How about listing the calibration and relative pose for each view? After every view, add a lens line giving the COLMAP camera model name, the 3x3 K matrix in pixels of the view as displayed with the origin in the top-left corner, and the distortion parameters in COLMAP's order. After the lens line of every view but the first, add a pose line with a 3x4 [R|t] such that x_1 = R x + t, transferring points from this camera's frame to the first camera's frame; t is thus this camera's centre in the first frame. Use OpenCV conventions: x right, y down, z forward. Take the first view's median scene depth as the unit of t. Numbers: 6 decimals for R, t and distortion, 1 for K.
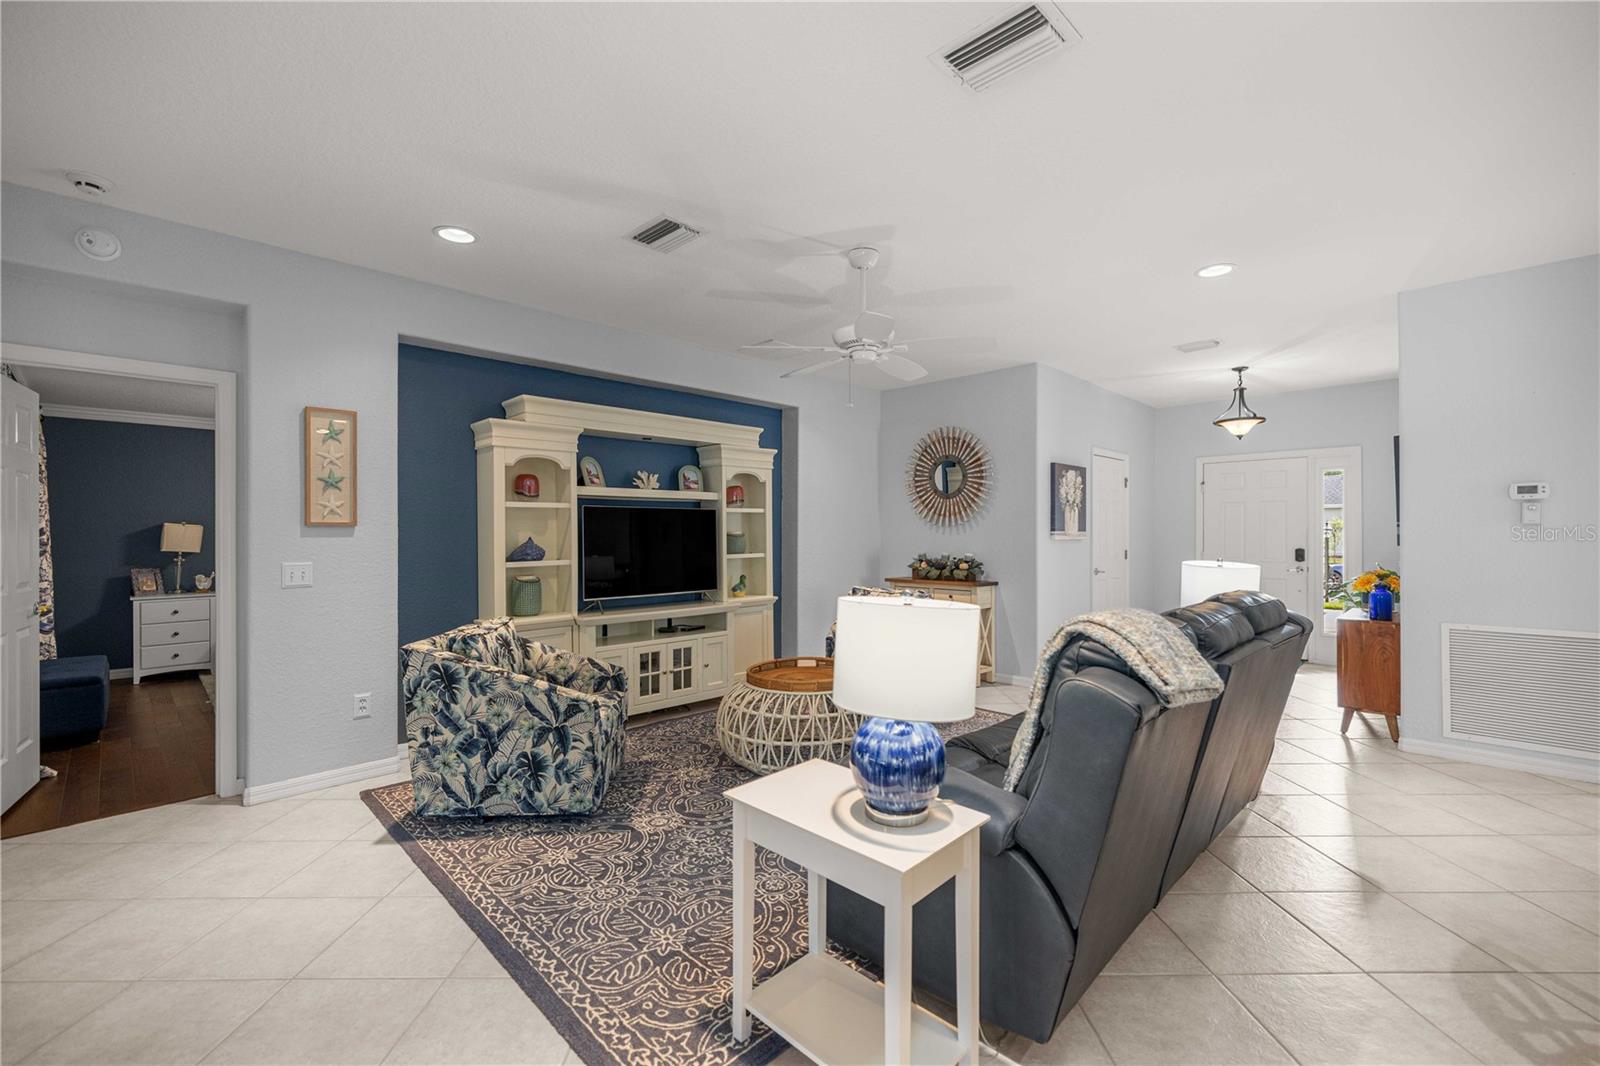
lens RADIAL K [[677.1, 0, 796.6], [0, 677.1, 526.0], [0, 0, 1]] dist [0.004175, -0.001324]
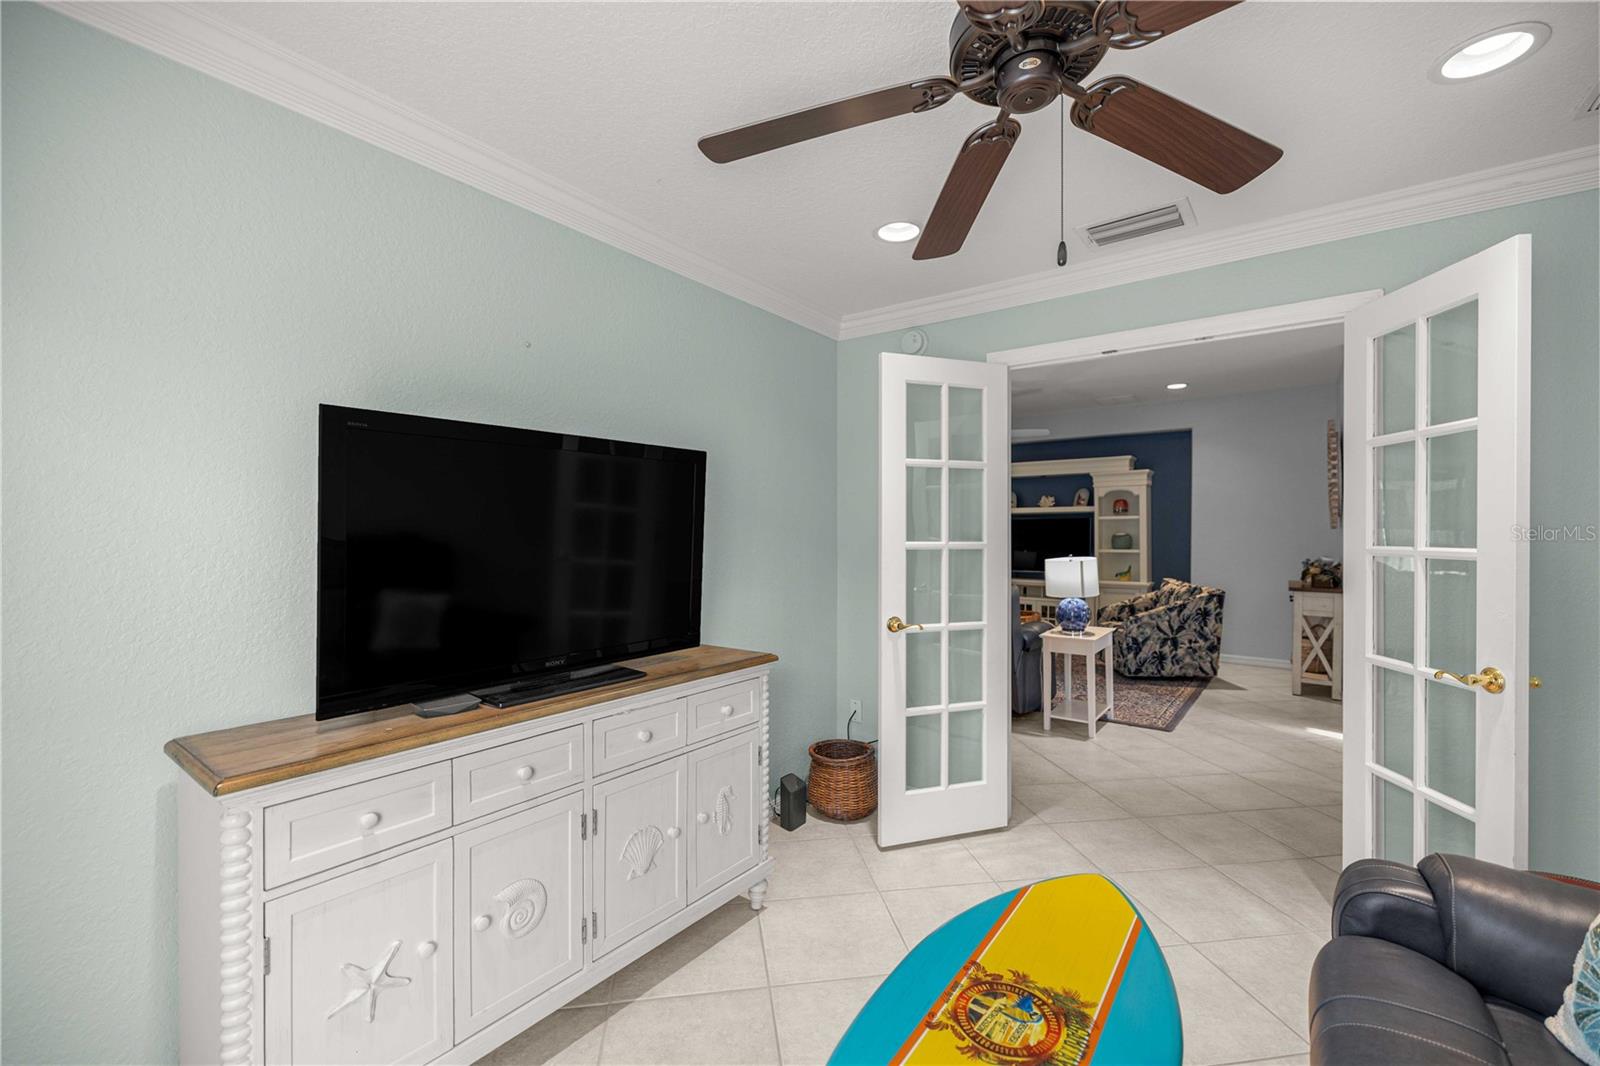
lens RADIAL K [[677.1, 0, 796.9], [0, 677.1, 534.8], [0, 0, 1]] dist [0.004175, -0.001324]
pose [[0.147531, 0.007609, -0.989028, 1.237694], [0.009422, 0.999914, 0.009098, -0.007548], [0.989013, -0.010661, 0.147446, 0.161164]]
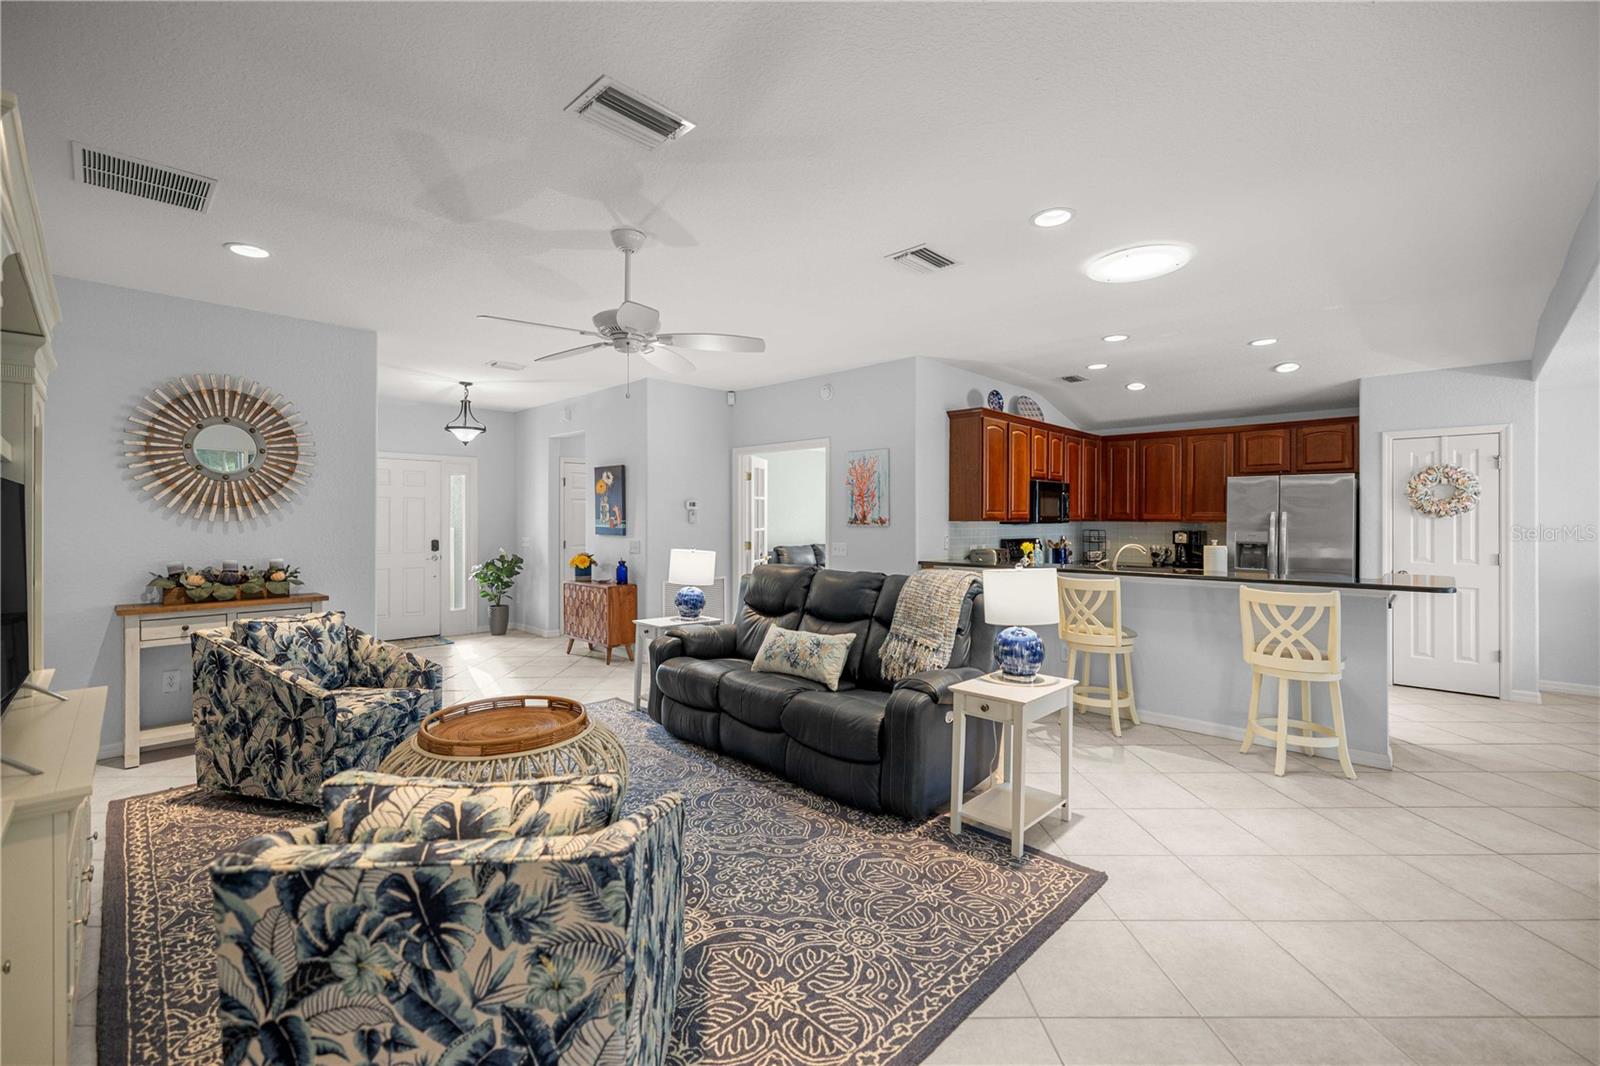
lens RADIAL K [[677.1, 0, 793.8], [0, 677.1, 517.0], [0, 0, 1]] dist [0.004175, -0.001324]
pose [[-0.007529, 0.006351, 0.999951, -0.557941], [-0.012604, 0.999900, -0.006446, -0.008108], [-0.999892, -0.012652, -0.007448, 0.517095]]
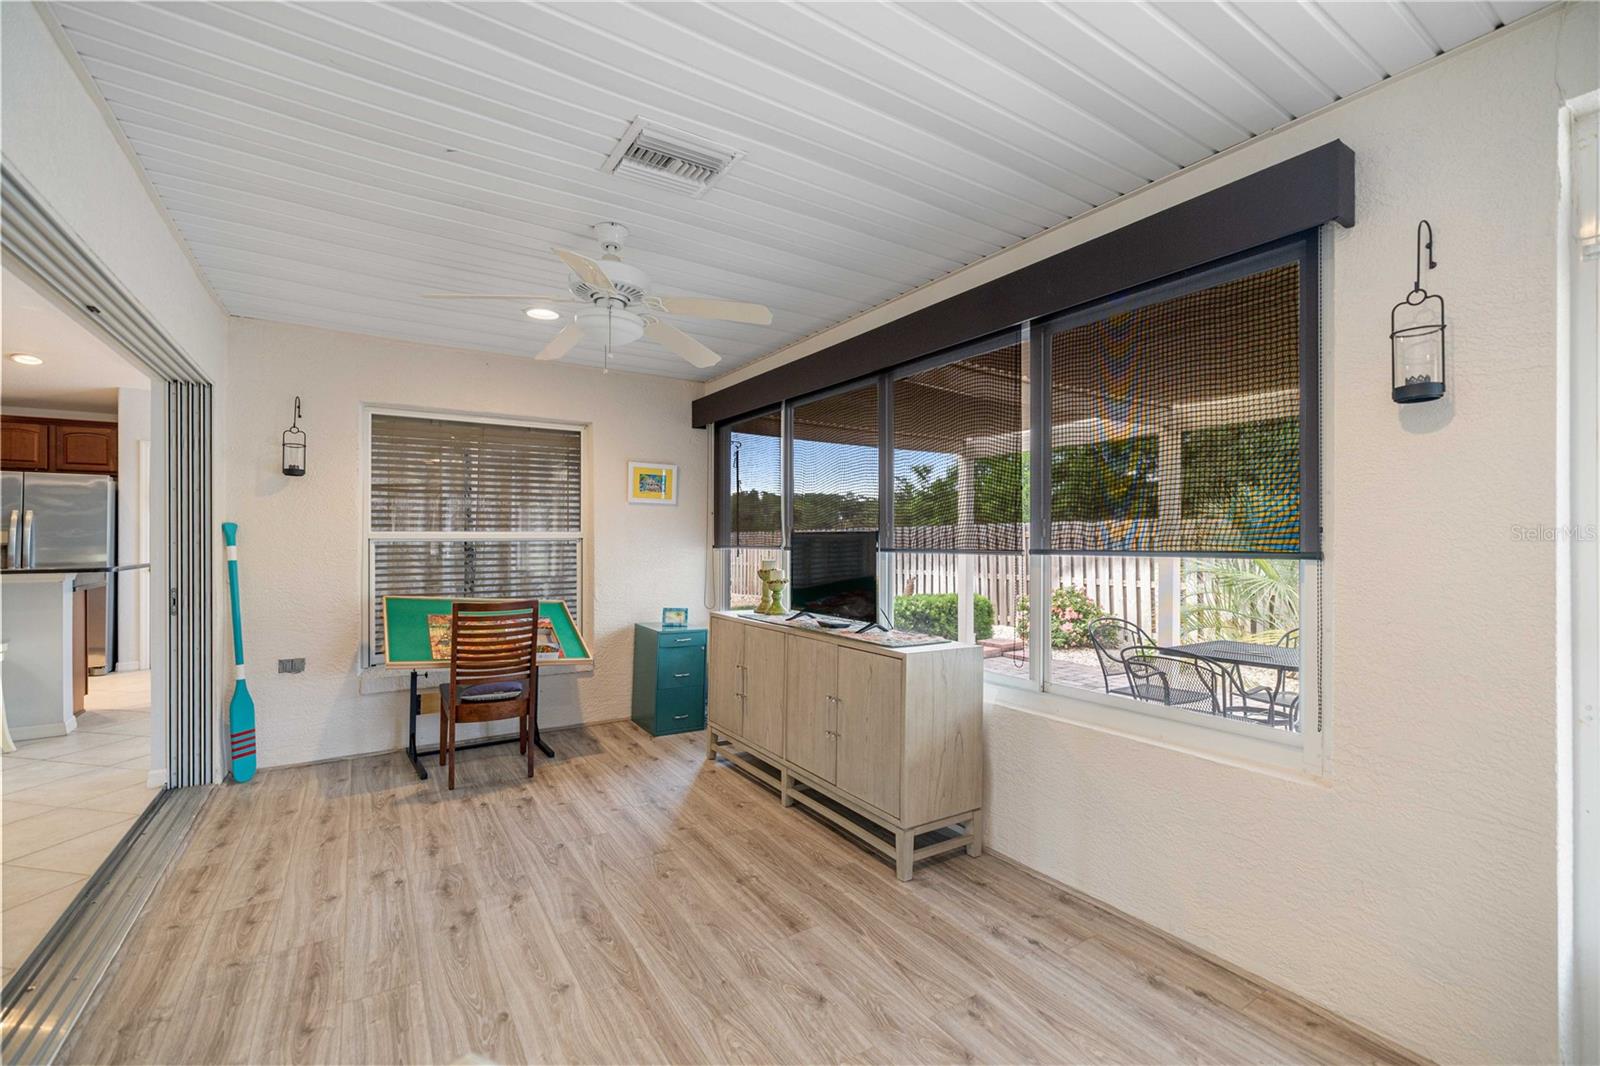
lens RADIAL K [[677.1, 0, 805.2], [0, 677.1, 534.6], [0, 0, 1]] dist [0.004175, -0.001324]
pose [[-0.977424, 0.006354, 0.211193, -0.876421], [0.003657, 0.999907, -0.013158, 0.023463], [-0.211257, -0.012089, -0.977356, 0.485876]]
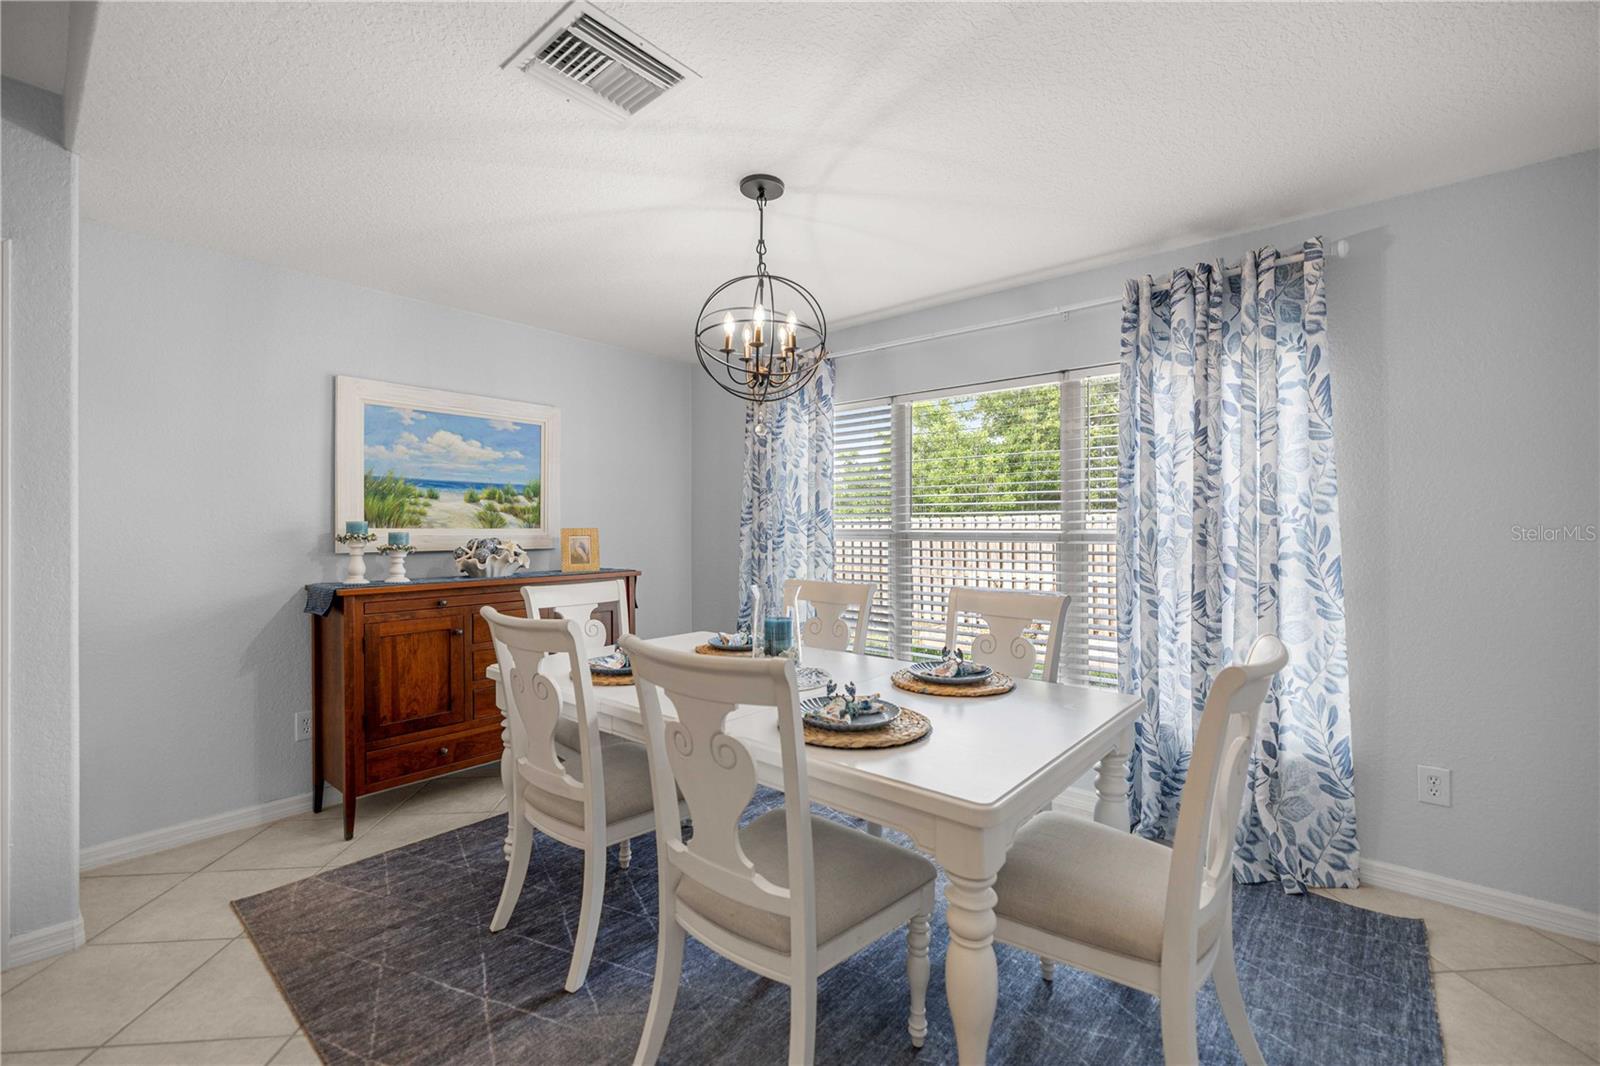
lens RADIAL K [[677.1, 0, 794.9], [0, 677.1, 523.7], [0, 0, 1]] dist [0.004175, -0.001324]
pose [[-0.997211, 0.007430, -0.074263, 0.023917], [0.008548, 0.999855, -0.014752, 0.003619], [0.074142, -0.015345, -0.997130, -0.135453]]
